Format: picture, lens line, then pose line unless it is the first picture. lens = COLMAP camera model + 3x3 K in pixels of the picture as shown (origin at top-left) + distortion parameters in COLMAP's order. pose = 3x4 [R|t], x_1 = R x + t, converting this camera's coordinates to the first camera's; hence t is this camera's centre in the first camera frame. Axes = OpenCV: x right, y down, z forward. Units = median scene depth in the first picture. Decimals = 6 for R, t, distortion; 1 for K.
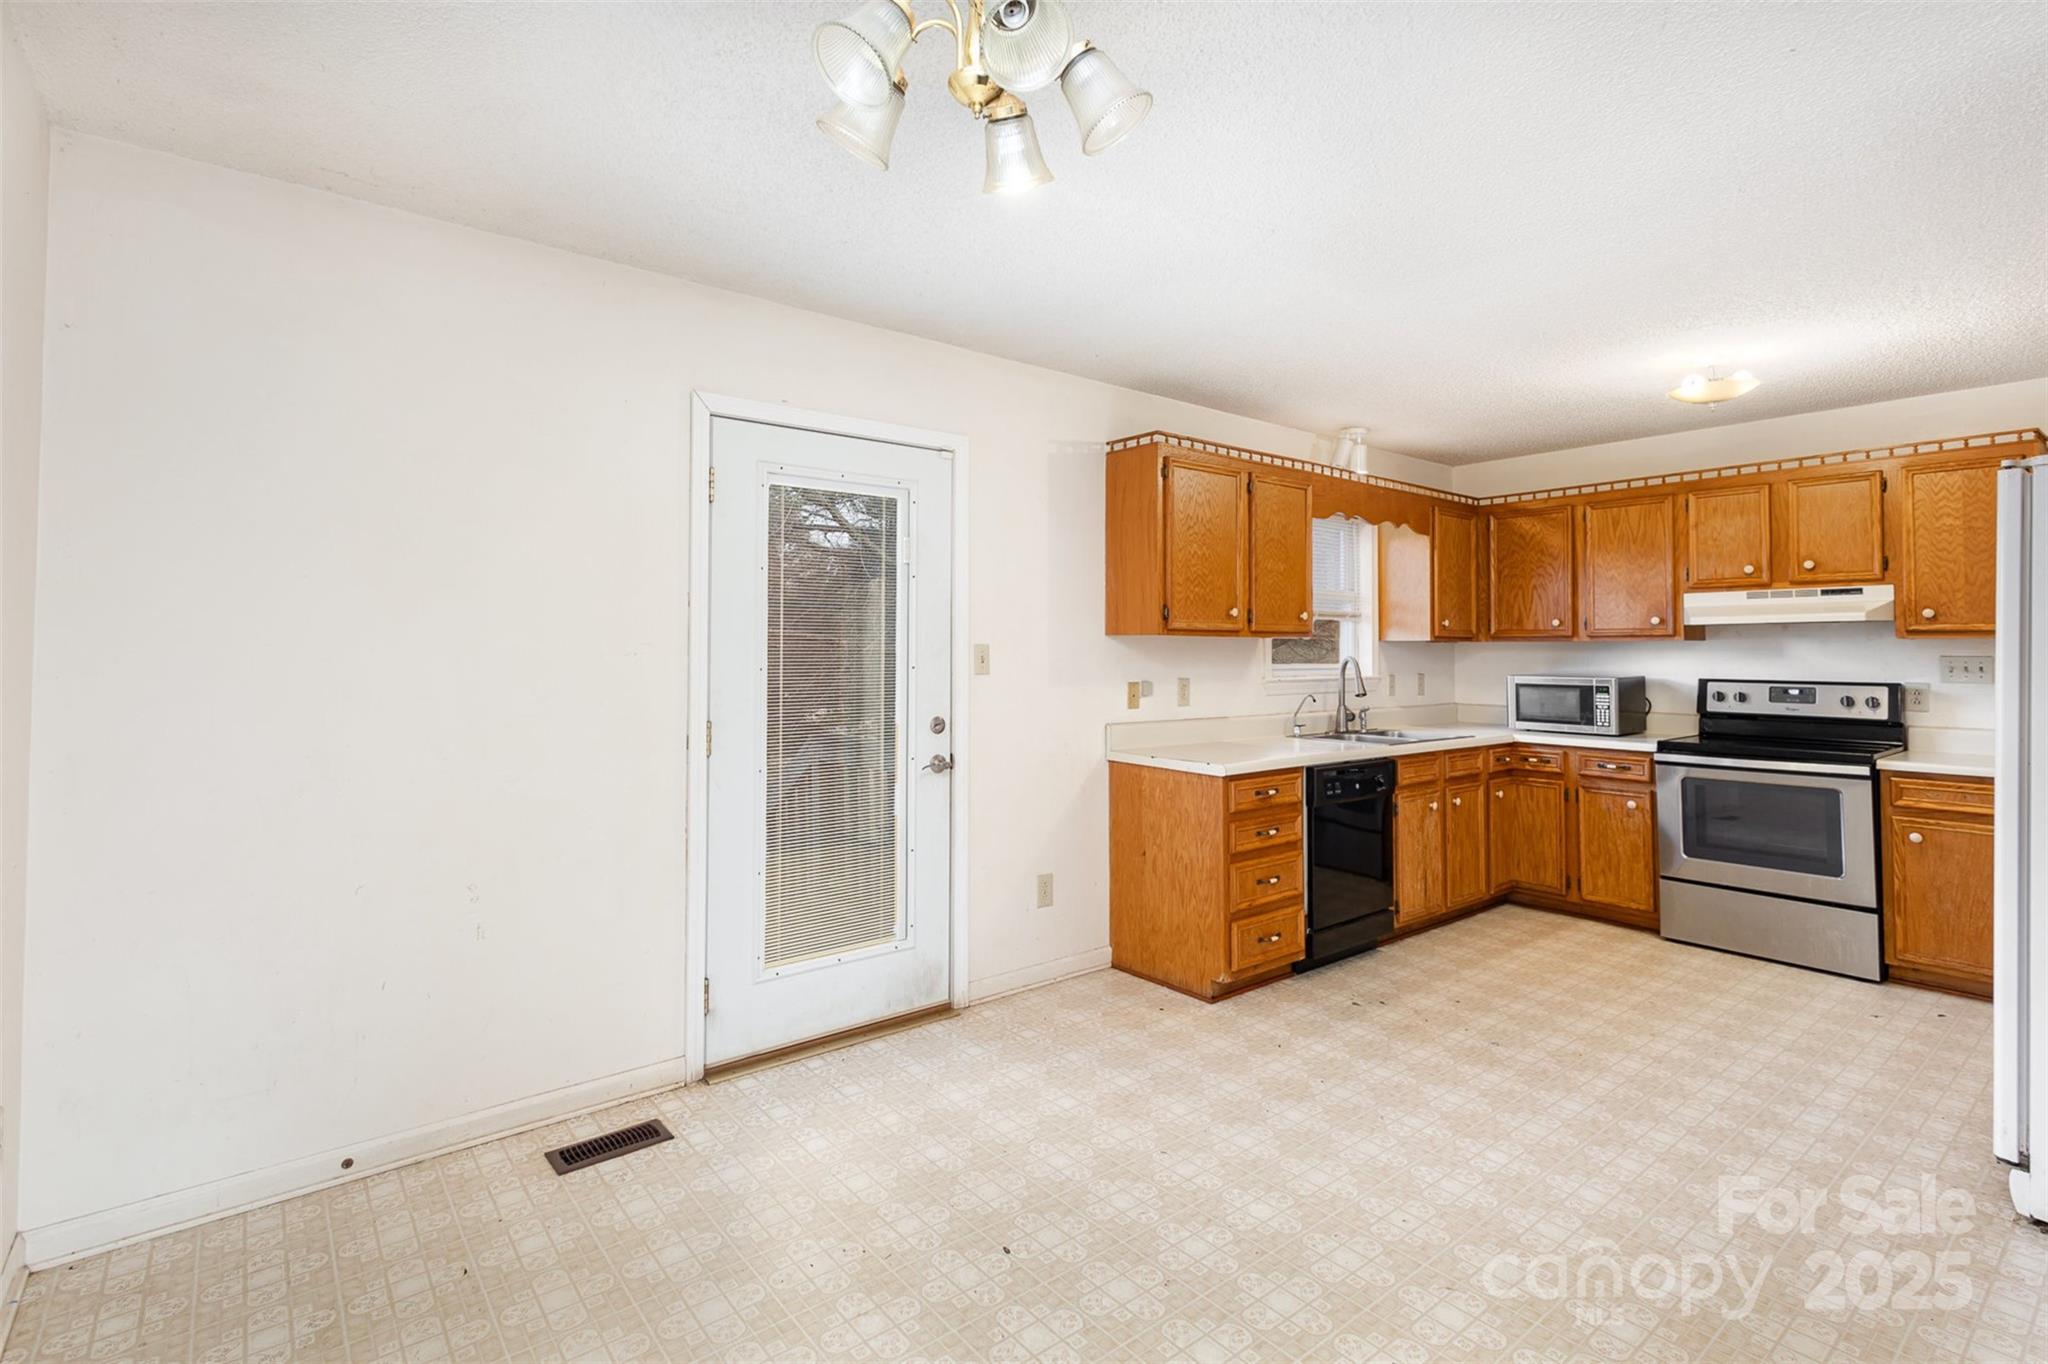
lens RADIAL K [[957.4, 0, 1008.8], [0, 957.4, 627.5], [0, 0, 1]] dist [-0.000770, -0.000148]
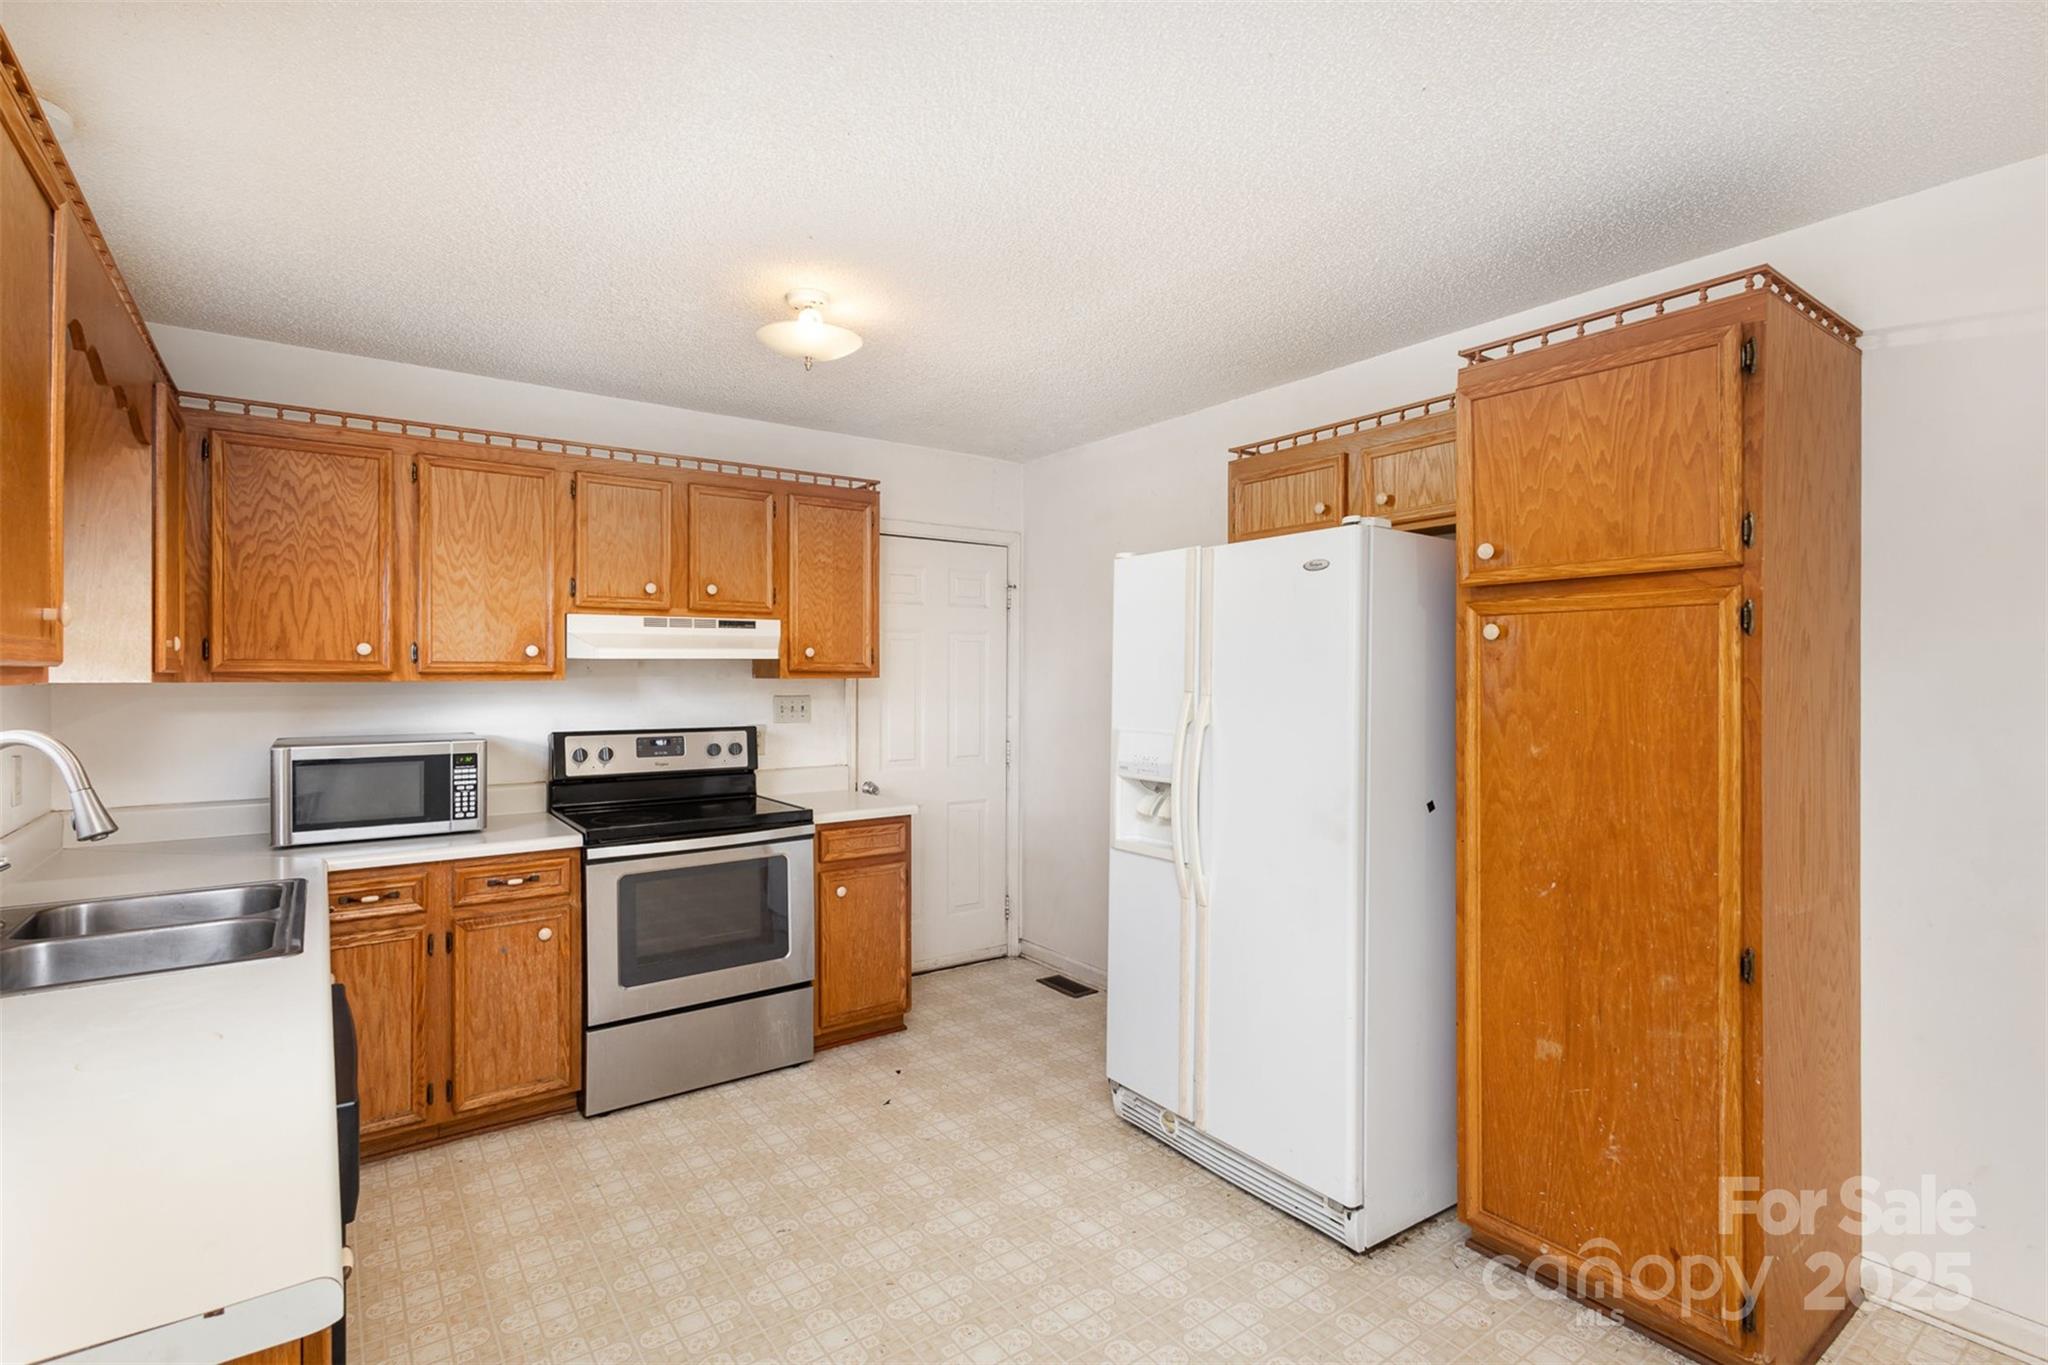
lens RADIAL K [[957.4, 0, 1033.5], [0, 957.4, 677.7], [0, 0, 1]] dist [-0.000770, -0.000148]
pose [[0.025971, -0.006031, 0.999644, 0.010744], [-0.023949, 0.999691, 0.006654, -0.001509], [-0.999376, -0.024113, 0.025819, 0.685843]]
